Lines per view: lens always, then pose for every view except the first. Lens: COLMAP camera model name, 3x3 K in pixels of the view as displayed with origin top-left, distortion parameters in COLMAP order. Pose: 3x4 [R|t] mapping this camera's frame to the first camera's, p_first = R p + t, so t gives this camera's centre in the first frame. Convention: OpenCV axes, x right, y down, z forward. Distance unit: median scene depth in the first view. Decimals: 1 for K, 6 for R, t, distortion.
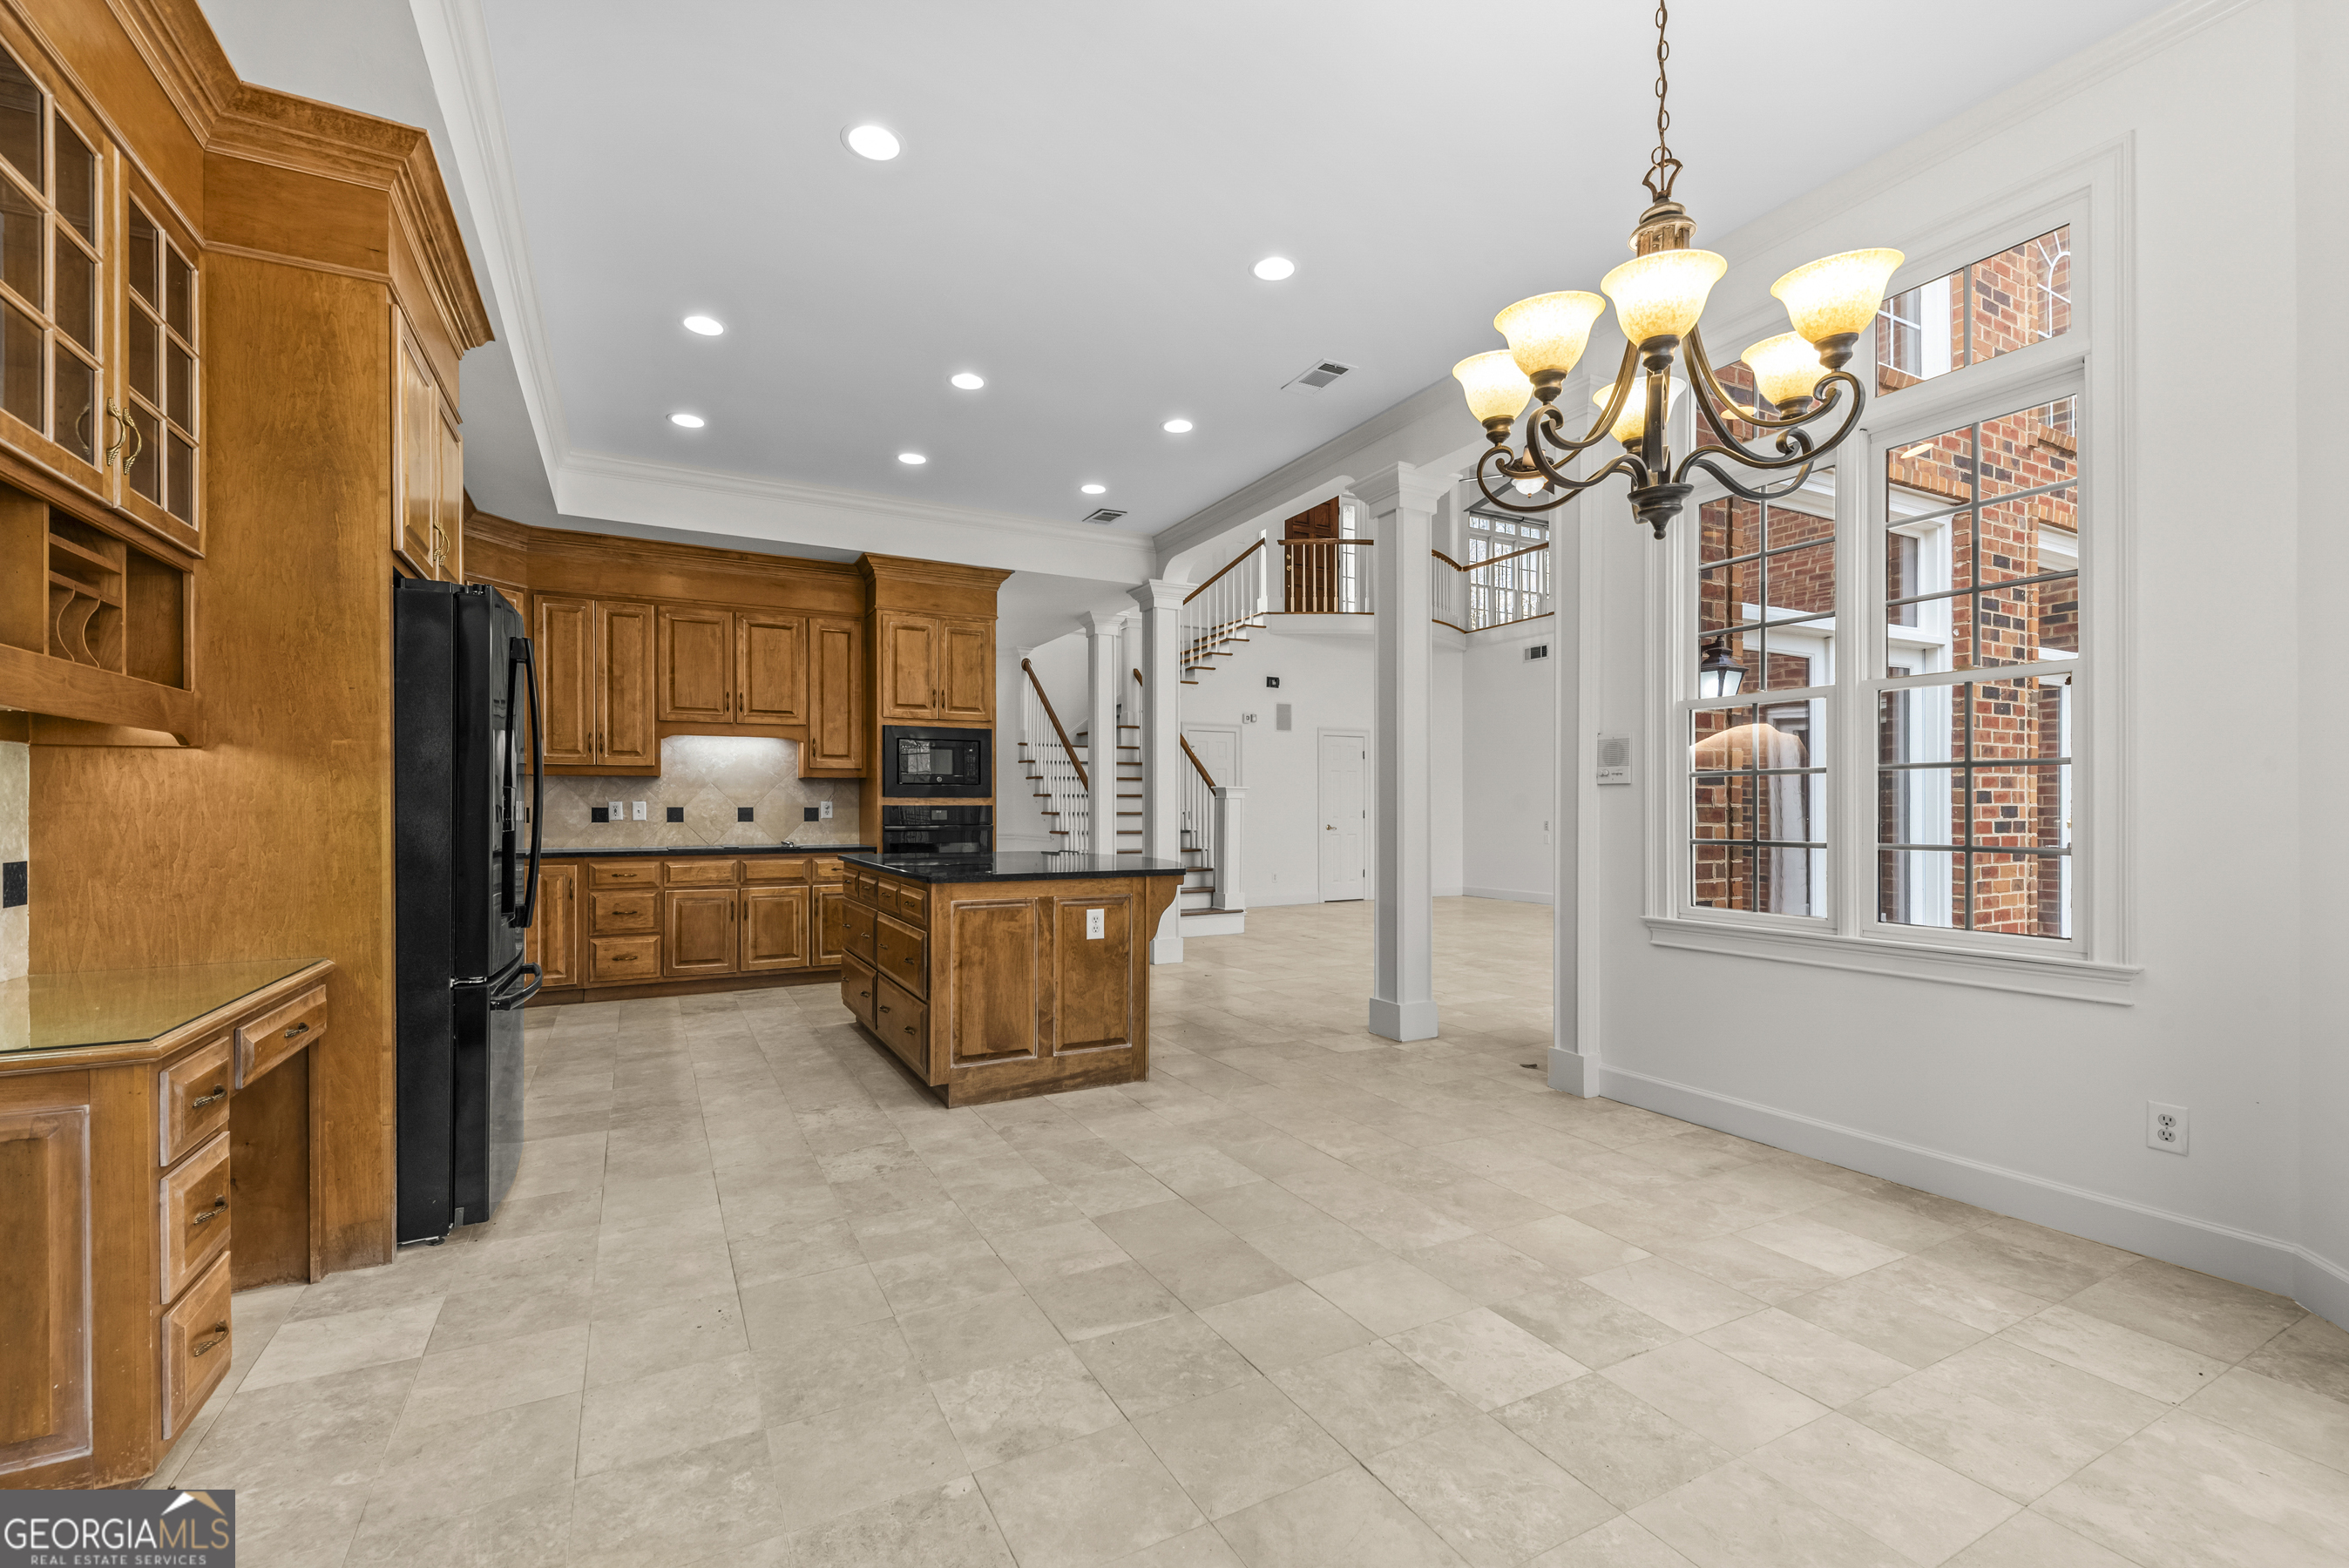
lens RADIAL K [[991.7, 0, 1175.5], [0, 991.7, 810.8], [0, 0, 1]] dist [0.012967, -0.006001]
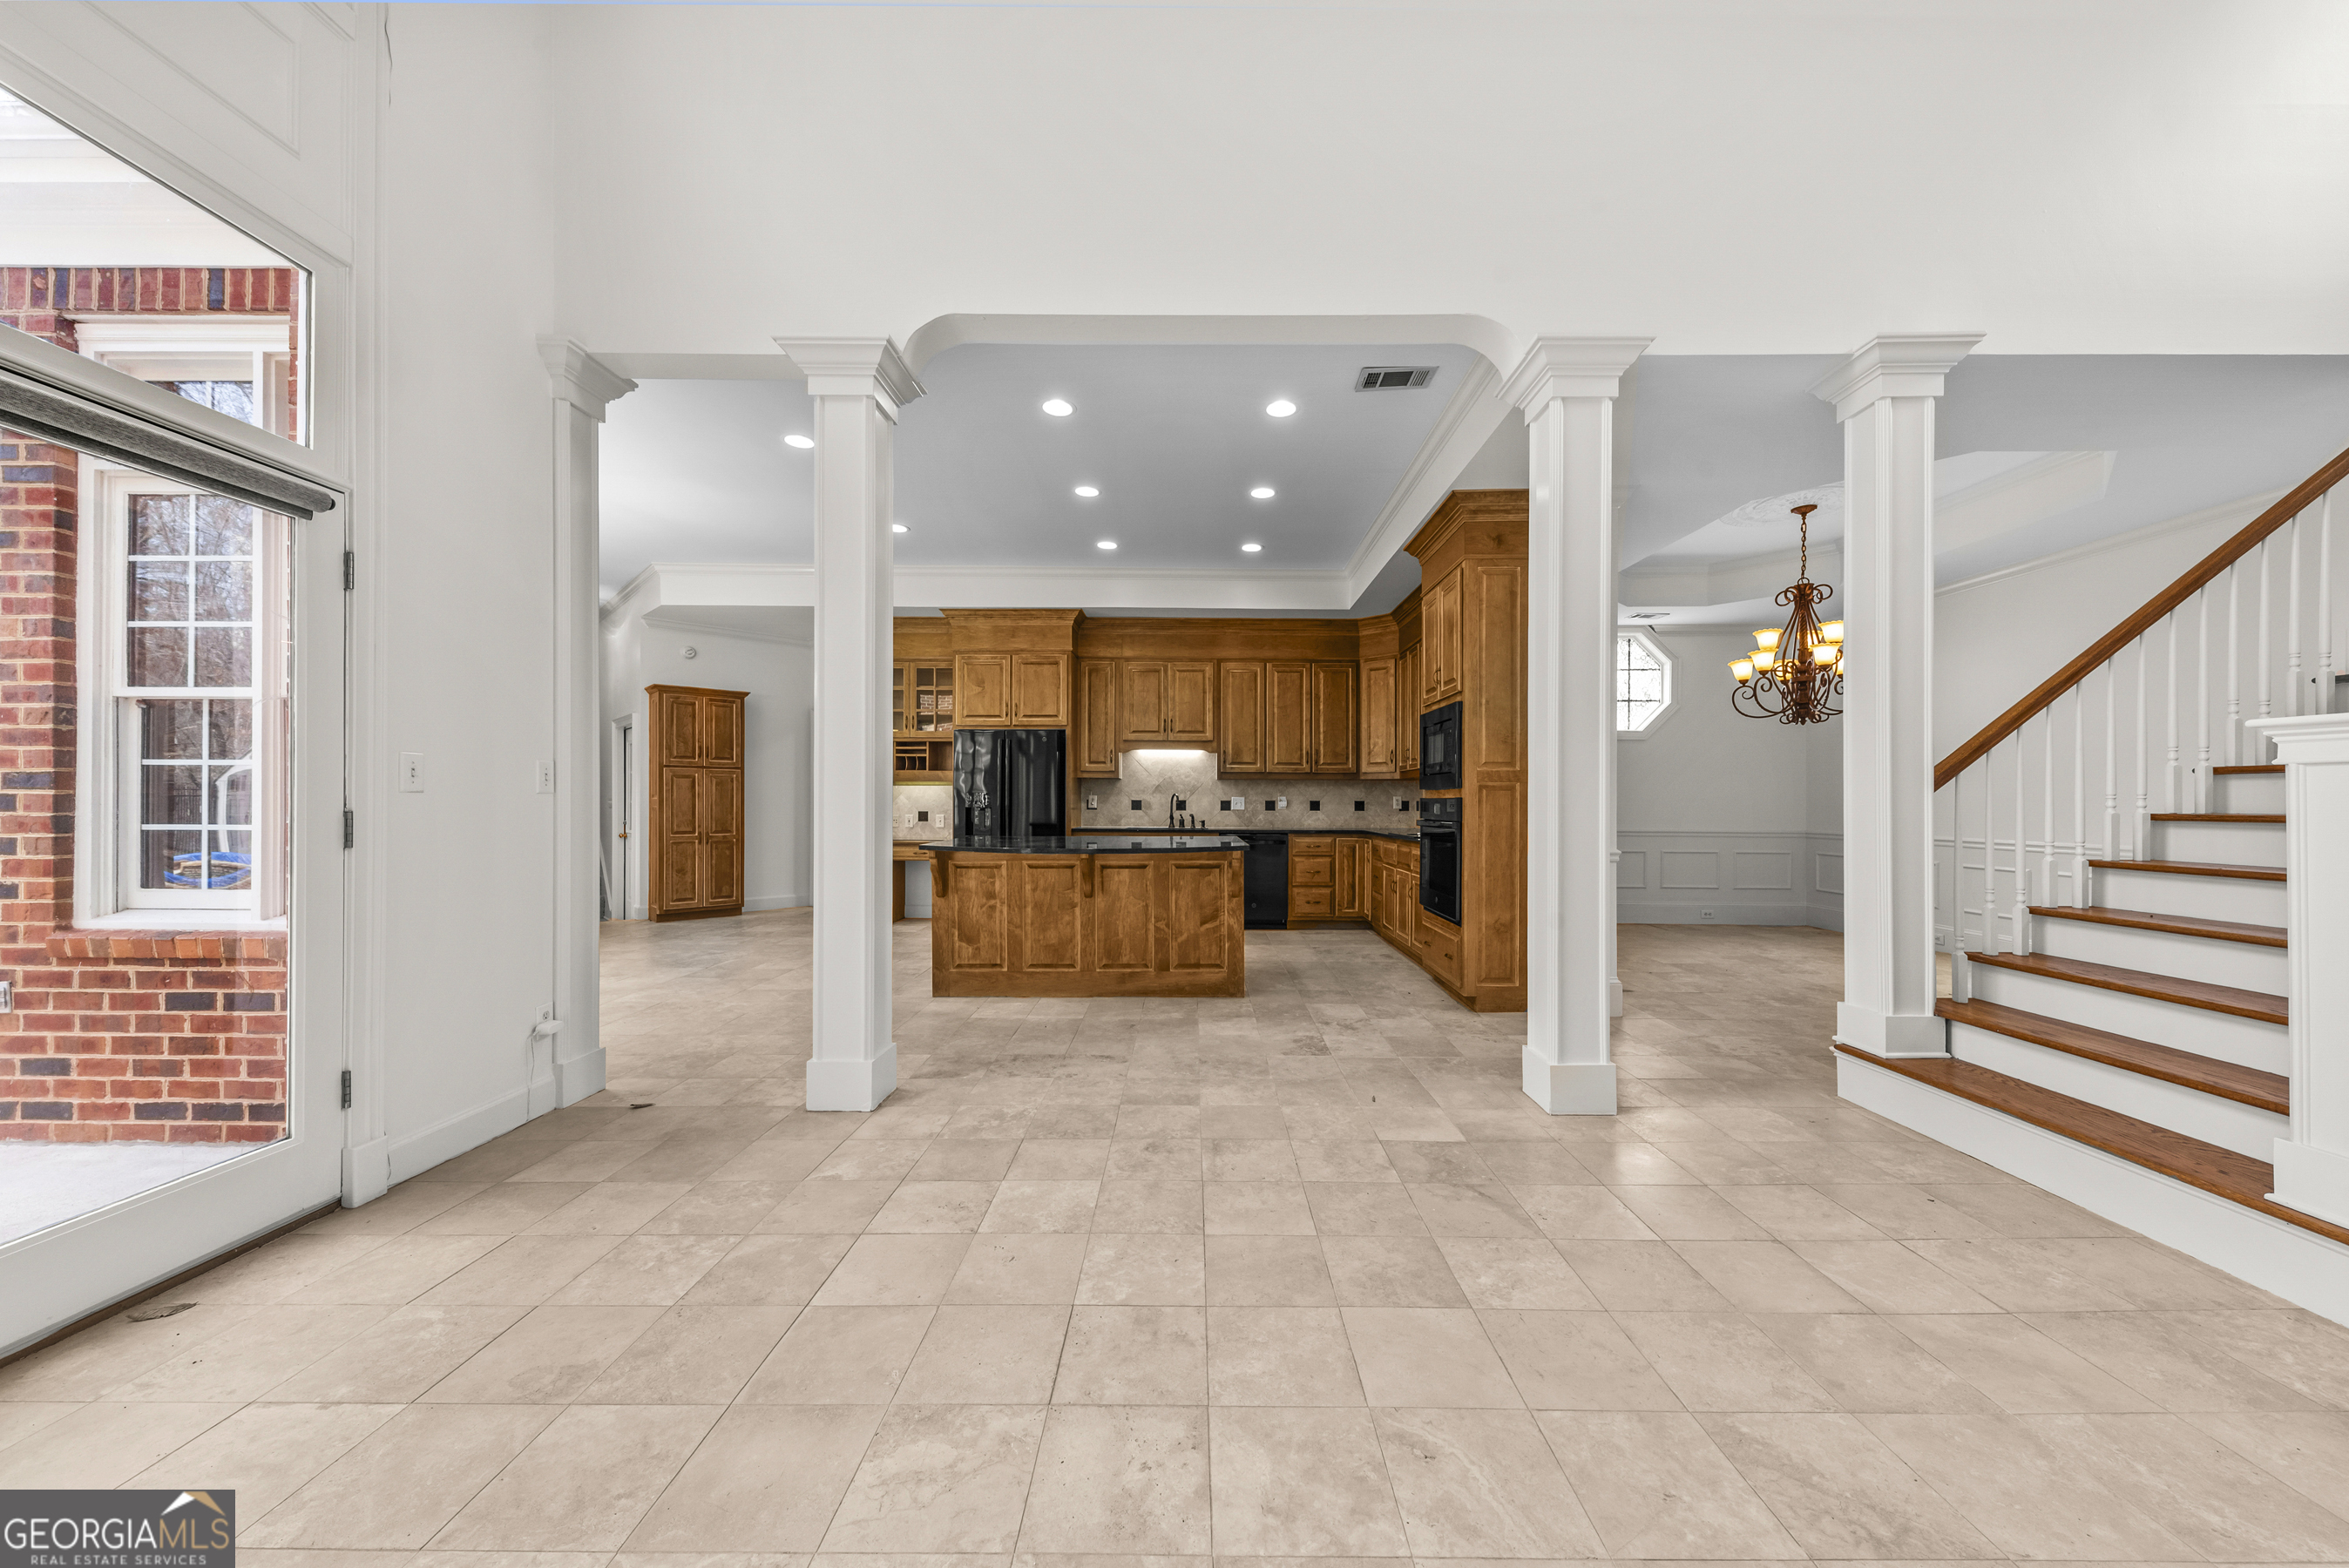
lens RADIAL K [[853.3, 0, 1215.6], [0, 853.3, 796.2], [0, 0, 1]] dist [0.093913, -0.000023]
pose [[-0.463453, -0.005175, -0.886107, 0.927247], [-0.003943, 0.999985, -0.003778, -0.007748], [0.886113, 0.001743, -0.463466, 2.061177]]
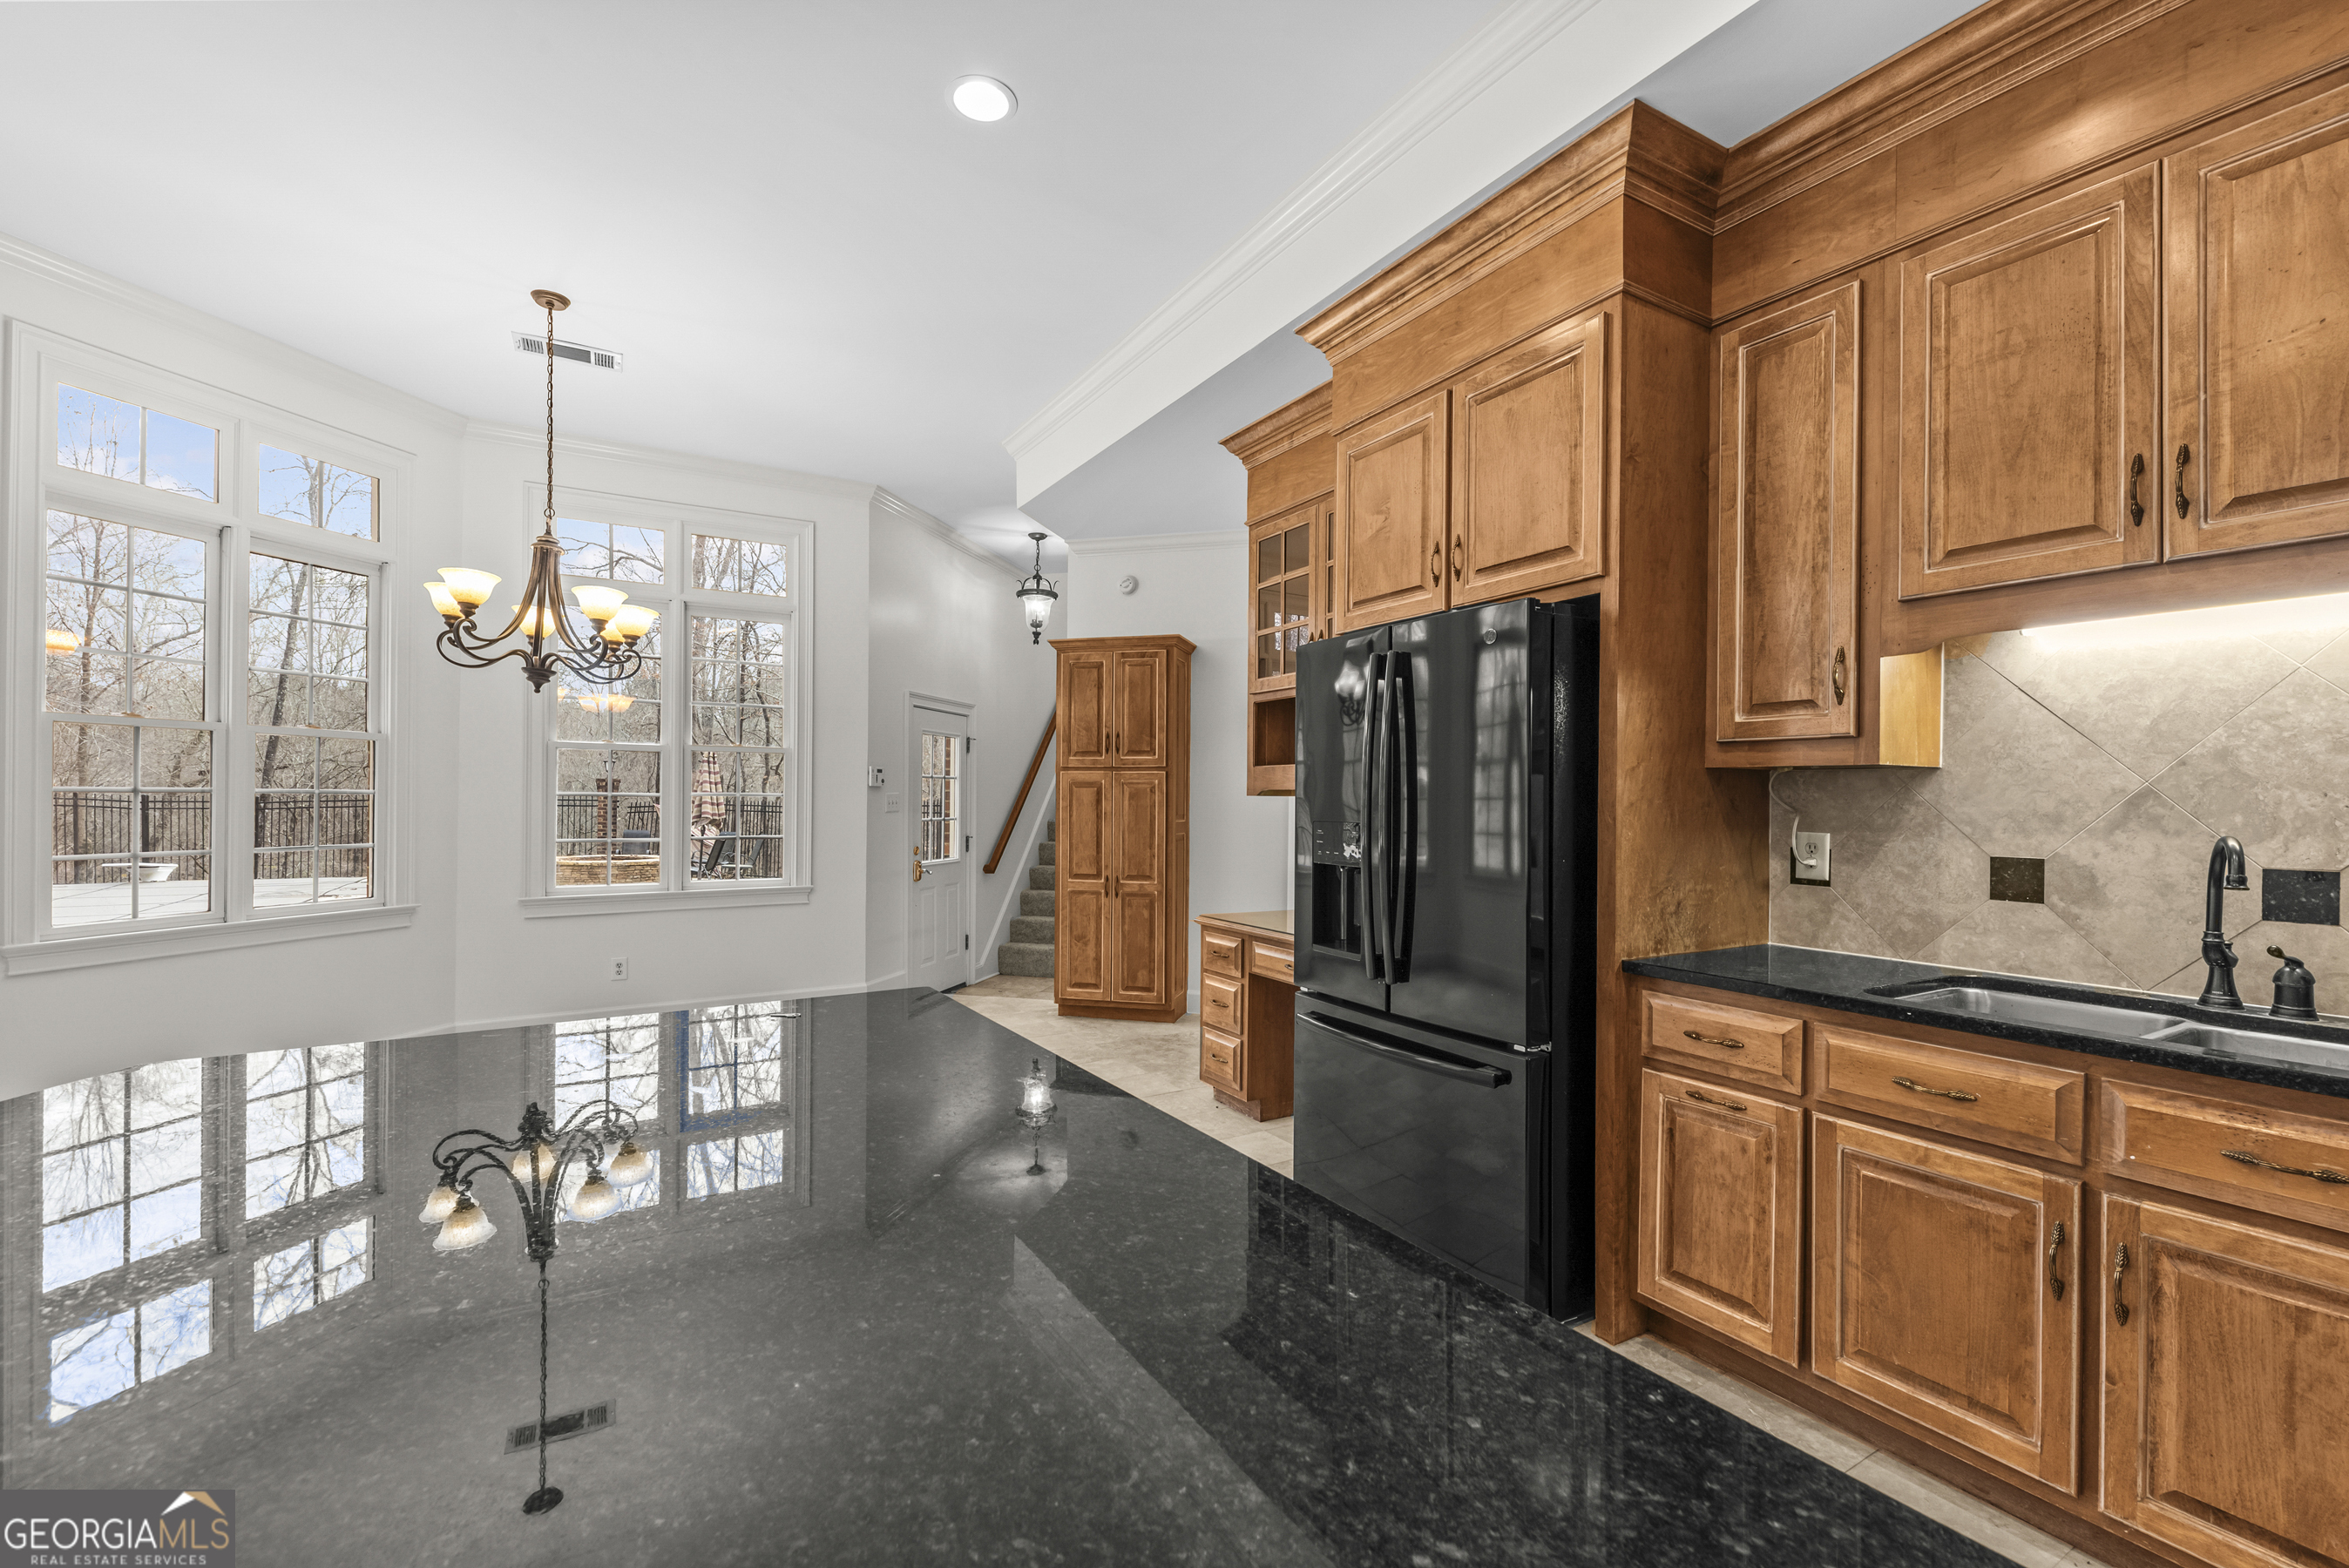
lens RADIAL K [[986.2, 0, 1176.0], [0, 986.2, 797.6], [0, 0, 1]] dist [0.020210, -0.011065]
pose [[-0.999673, -0.007064, -0.024558, -0.353310], [-0.006970, 0.999968, -0.003899, -0.034587], [0.024585, -0.003727, -0.999691, 1.469089]]
